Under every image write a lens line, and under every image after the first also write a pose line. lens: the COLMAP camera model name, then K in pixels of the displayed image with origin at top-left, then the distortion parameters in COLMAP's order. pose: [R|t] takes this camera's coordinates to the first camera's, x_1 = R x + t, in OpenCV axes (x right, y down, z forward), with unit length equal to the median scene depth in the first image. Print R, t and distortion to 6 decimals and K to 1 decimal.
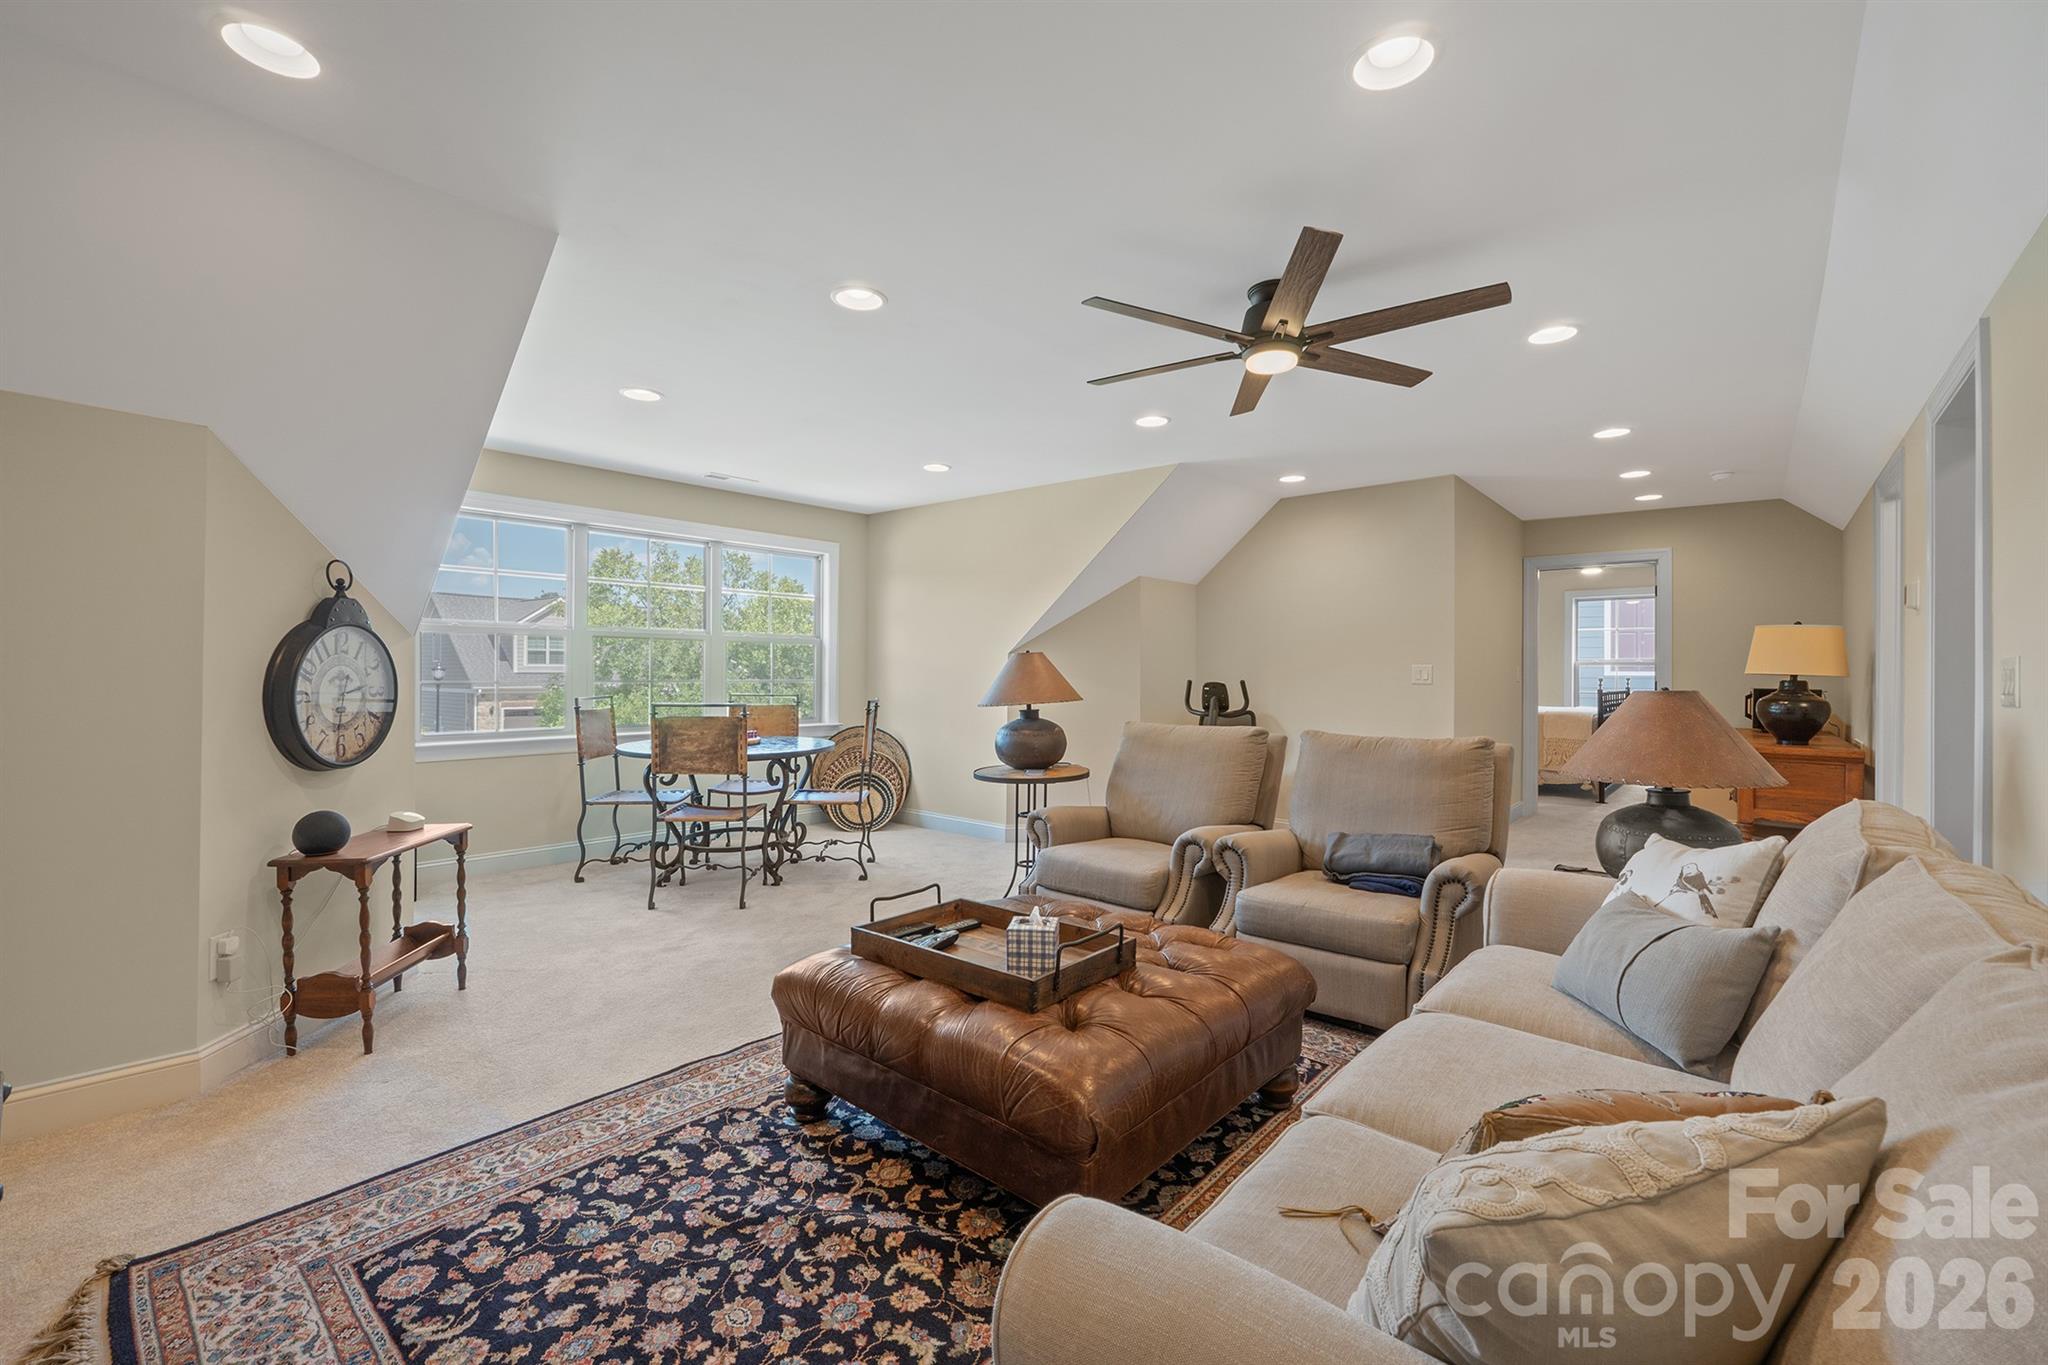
lens RADIAL K [[868.5, 0, 1026.8], [0, 868.5, 677.0], [0, 0, 1]] dist [-0.006757, 0.000005]
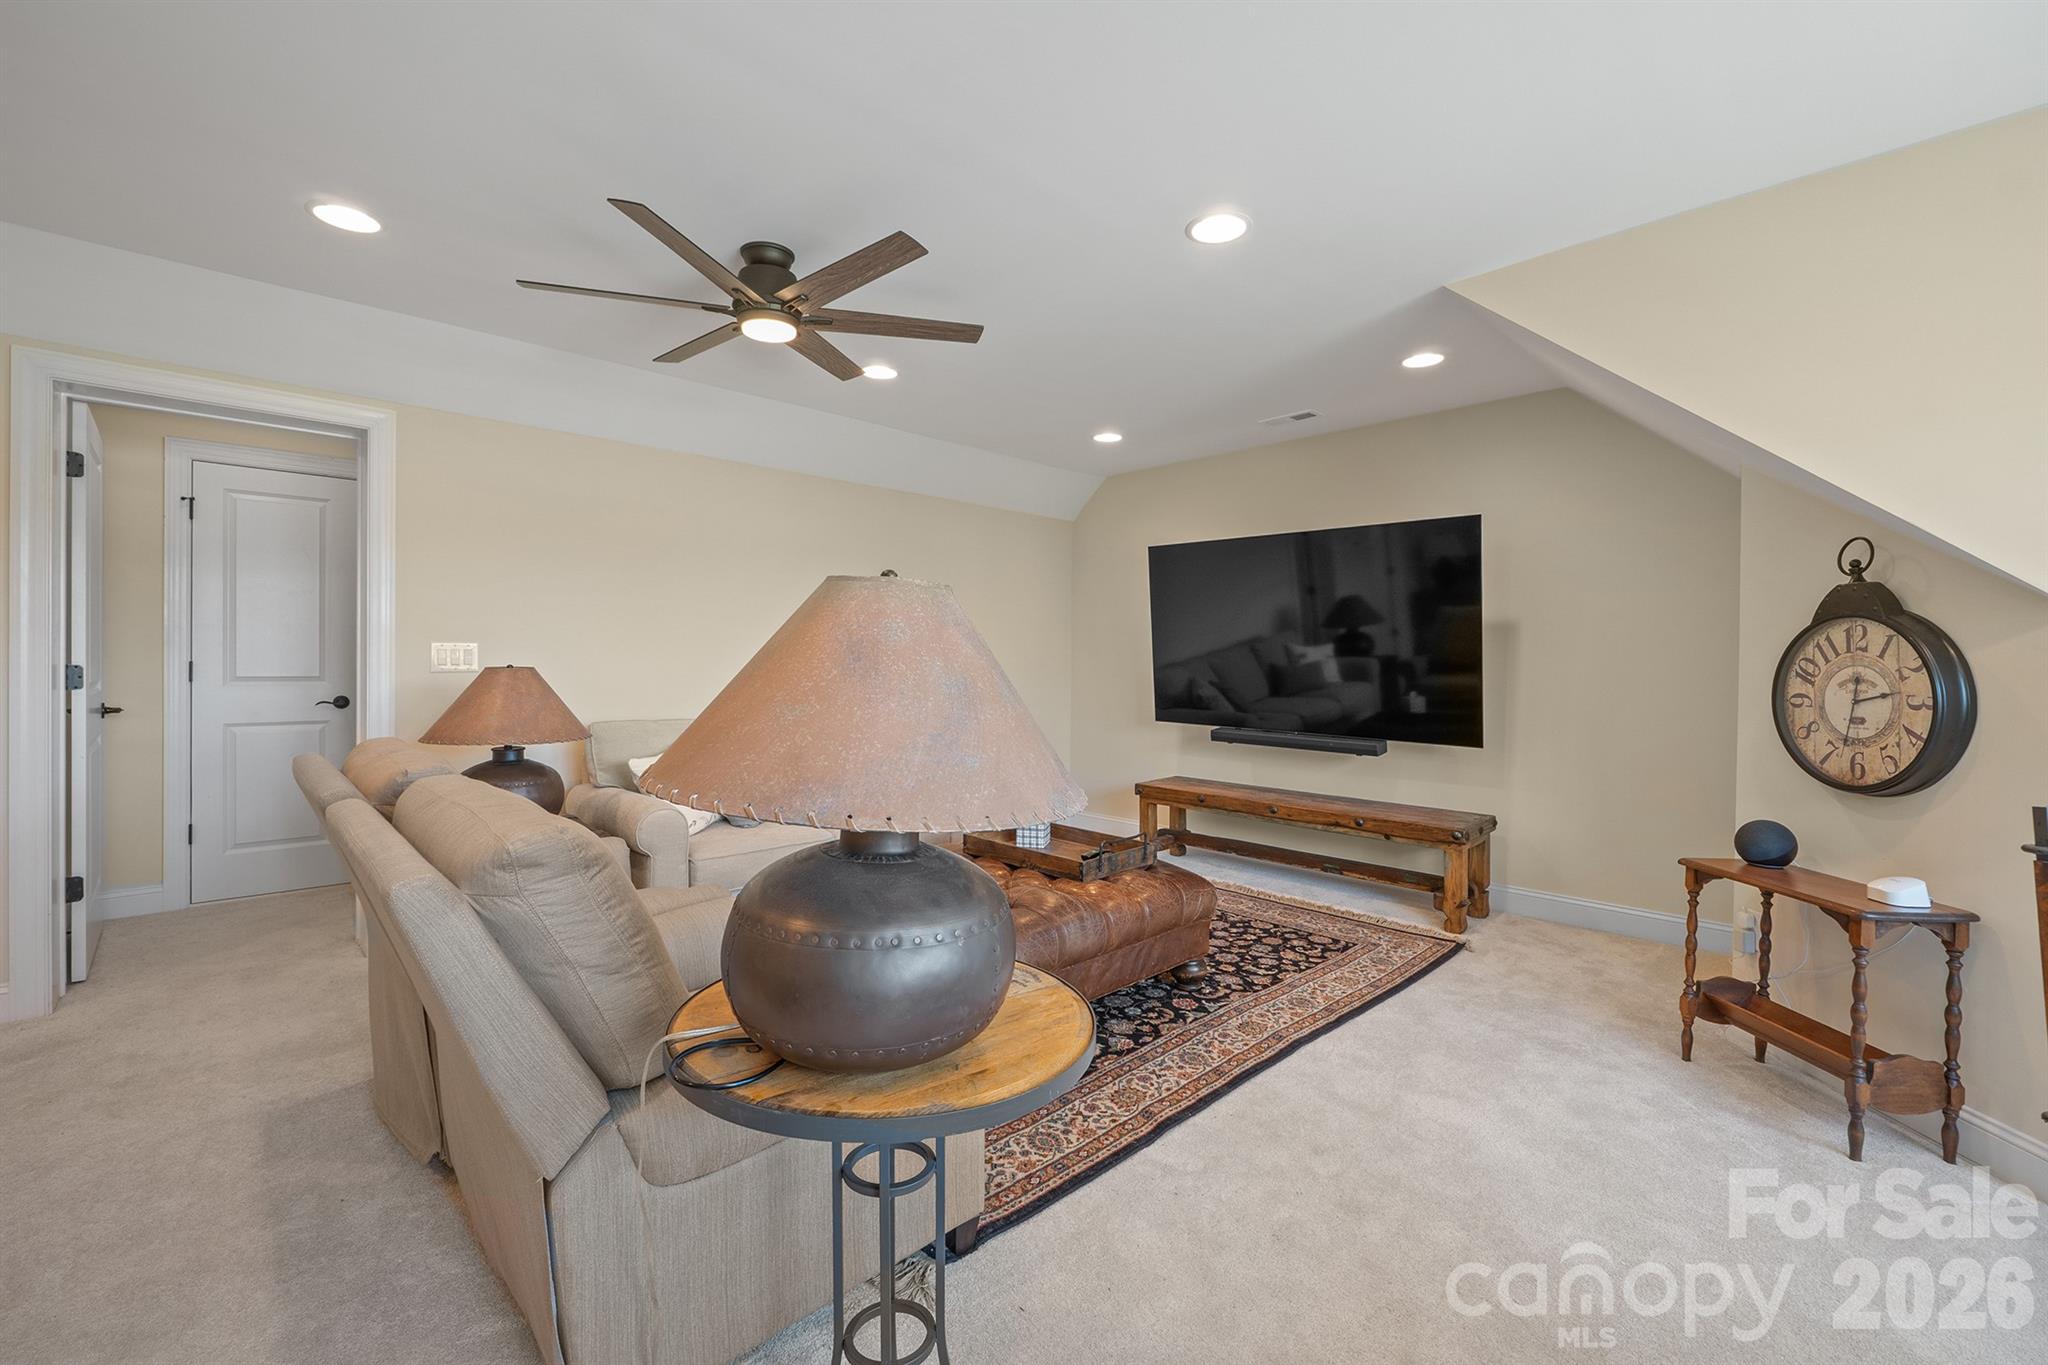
lens RADIAL K [[868.5, 0, 1018.2], [0, 868.5, 671.5], [0, 0, 1]] dist [-0.006757, 0.000005]
pose [[-0.994214, -0.010182, 0.106933, -0.136955], [-0.008468, 0.999828, 0.016470, -0.020476], [-0.107082, 0.015470, -0.994130, 2.645922]]
